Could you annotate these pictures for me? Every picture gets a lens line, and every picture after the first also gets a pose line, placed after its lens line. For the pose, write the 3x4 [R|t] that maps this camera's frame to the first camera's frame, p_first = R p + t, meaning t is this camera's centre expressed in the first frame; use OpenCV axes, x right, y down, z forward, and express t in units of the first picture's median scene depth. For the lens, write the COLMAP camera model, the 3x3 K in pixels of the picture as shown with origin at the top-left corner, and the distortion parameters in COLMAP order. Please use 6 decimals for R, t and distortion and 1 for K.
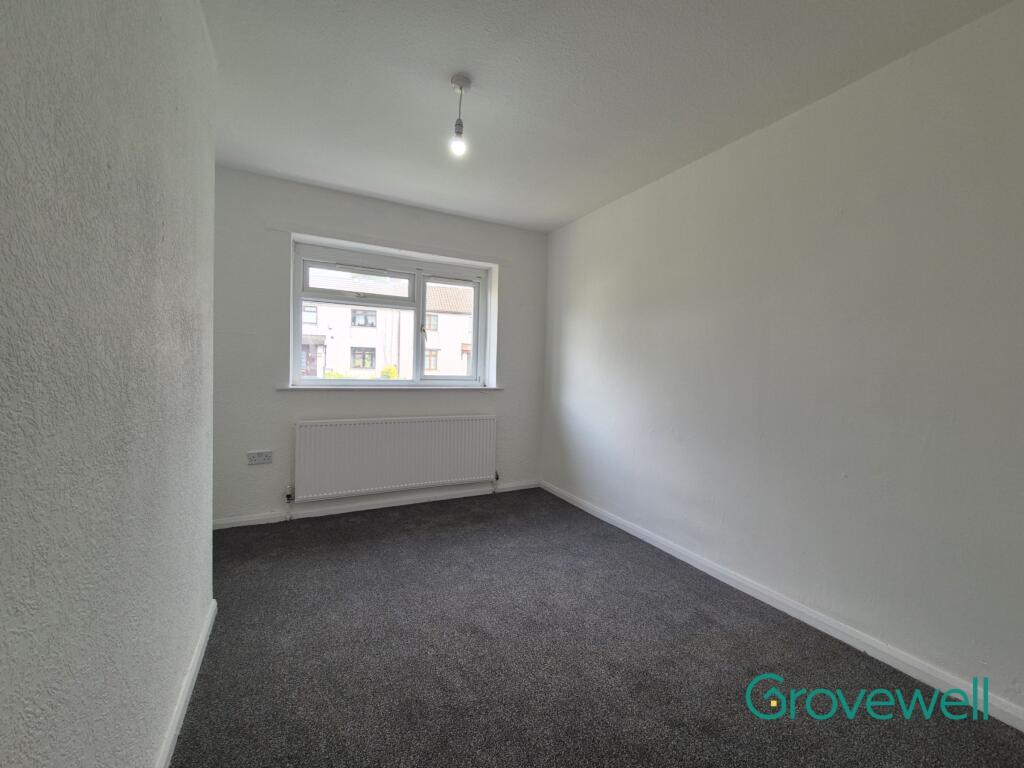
lens RADIAL K [[417.4, 0, 512.0], [0, 417.4, 384.0], [0, 0, 1]] dist [0.000042, -0.000030]
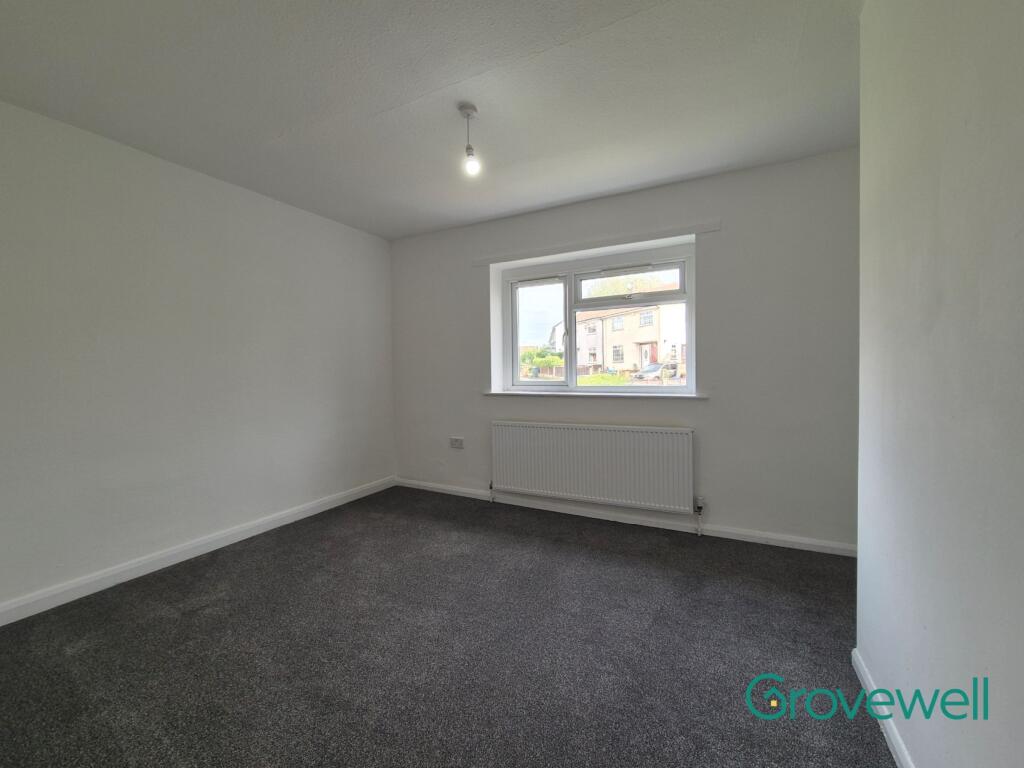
lens RADIAL K [[472.0, 0, 512.0], [0, 472.0, 384.0], [0, 0, 1]] dist [0.000046, -0.000011]
pose [[0.534340, -0.013917, -0.845155, 0.623265], [0.001124, 0.999875, -0.015754, 0.003682], [0.845269, 0.007468, 0.534289, 0.306123]]
